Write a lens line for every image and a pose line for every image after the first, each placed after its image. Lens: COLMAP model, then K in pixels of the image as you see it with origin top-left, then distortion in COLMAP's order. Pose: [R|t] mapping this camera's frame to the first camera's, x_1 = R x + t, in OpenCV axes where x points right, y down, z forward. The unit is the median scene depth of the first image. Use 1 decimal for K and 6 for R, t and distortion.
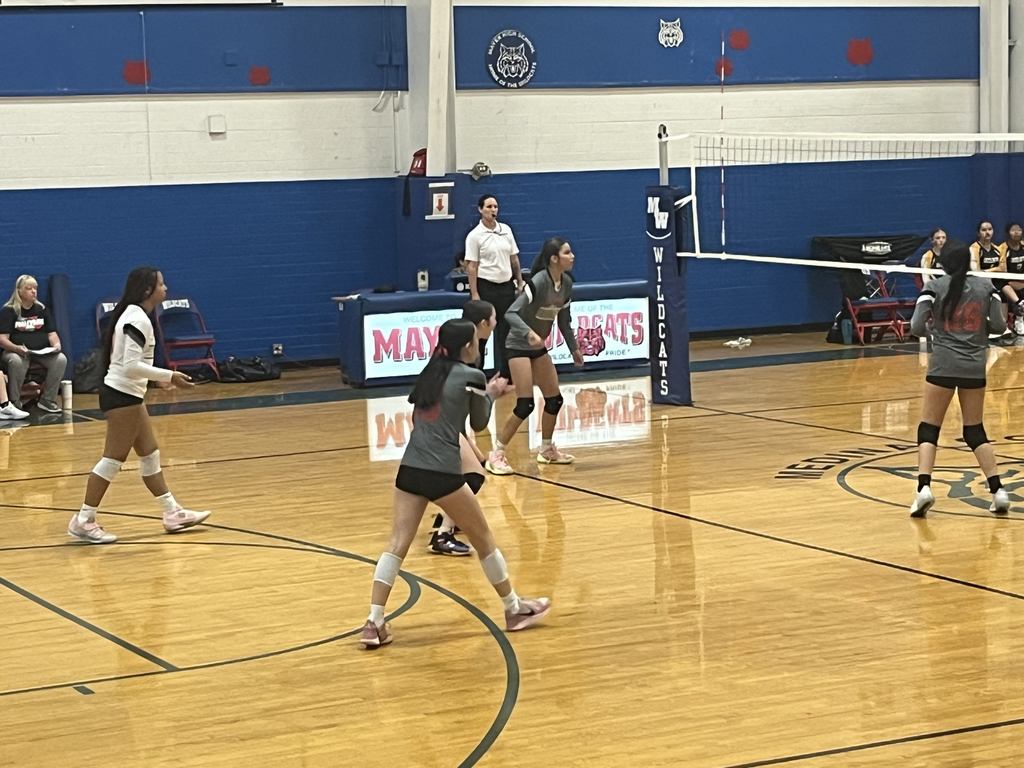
lens RADIAL K [[2421.8, 0, 512.0], [0, 2421.8, 384.0], [0, 0, 1]] dist [0.022764, 0.114347]
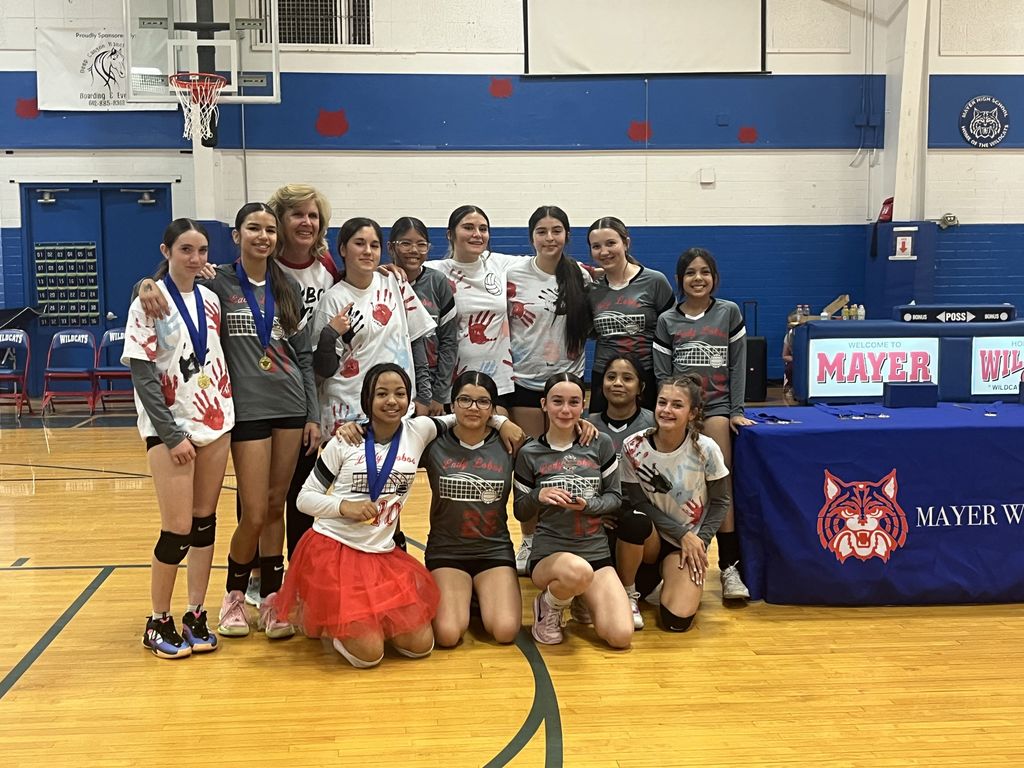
lens RADIAL K [[1221.3, 0, 512.0], [0, 1221.3, 384.0], [0, 0, 1]] dist [0.102368, -0.237545]
pose [[0.915997, 0.057111, -0.397100, 0.036192], [-0.056869, 0.998305, 0.012394, -0.006948], [0.397134, 0.011230, 0.917692, 0.412803]]
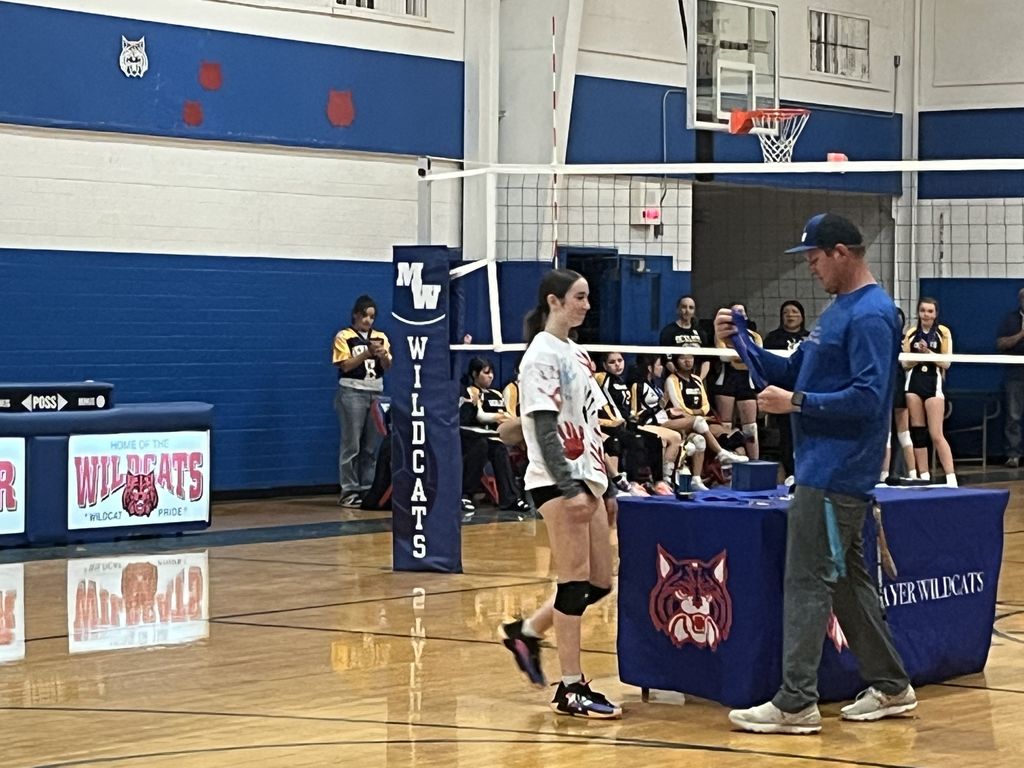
lens RADIAL K [[3148.7, 0, 512.0], [0, 3148.7, 384.0], [0, 0, 1]] dist [0.204276, 0.367343]
pose [[0.894443, 0.025086, 0.446478, -0.264750], [0.012964, 0.996551, -0.081964, 0.024725], [-0.446994, 0.079100, 0.891033, 0.182231]]
